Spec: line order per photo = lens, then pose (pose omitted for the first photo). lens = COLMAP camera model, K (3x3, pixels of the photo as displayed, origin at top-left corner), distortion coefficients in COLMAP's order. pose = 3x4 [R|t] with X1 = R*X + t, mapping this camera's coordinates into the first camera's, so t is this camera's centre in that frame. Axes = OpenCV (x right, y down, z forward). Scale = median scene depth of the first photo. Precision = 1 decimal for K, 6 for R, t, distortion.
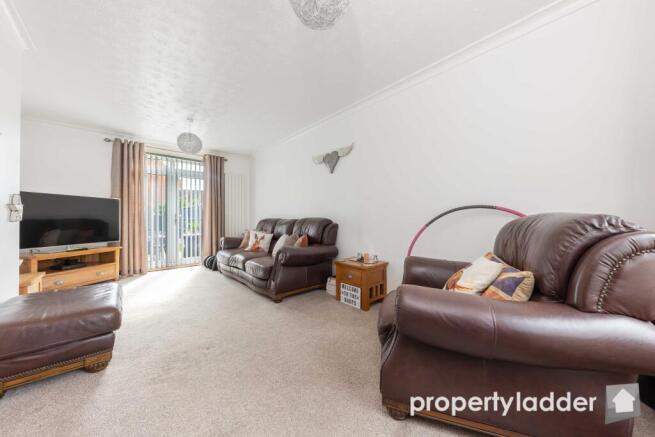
lens RADIAL K [[223.1, 0, 322.4], [0, 223.1, 217.9], [0, 0, 1]] dist [-0.000579, -0.000071]
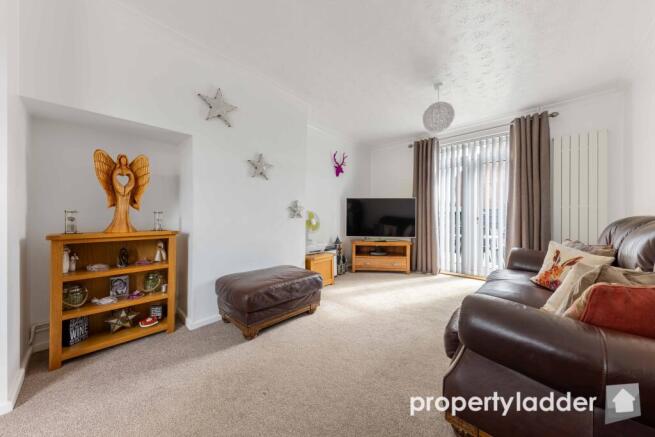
lens RADIAL K [[223.1, 0, 322.4], [0, 223.1, 217.9], [0, 0, 1]] dist [-0.000579, -0.000071]
pose [[0.120866, 0.009453, -0.992624, 0.093811], [0.001087, 0.999953, 0.009655, -0.000659], [0.992668, -0.002246, 0.120850, 0.427441]]
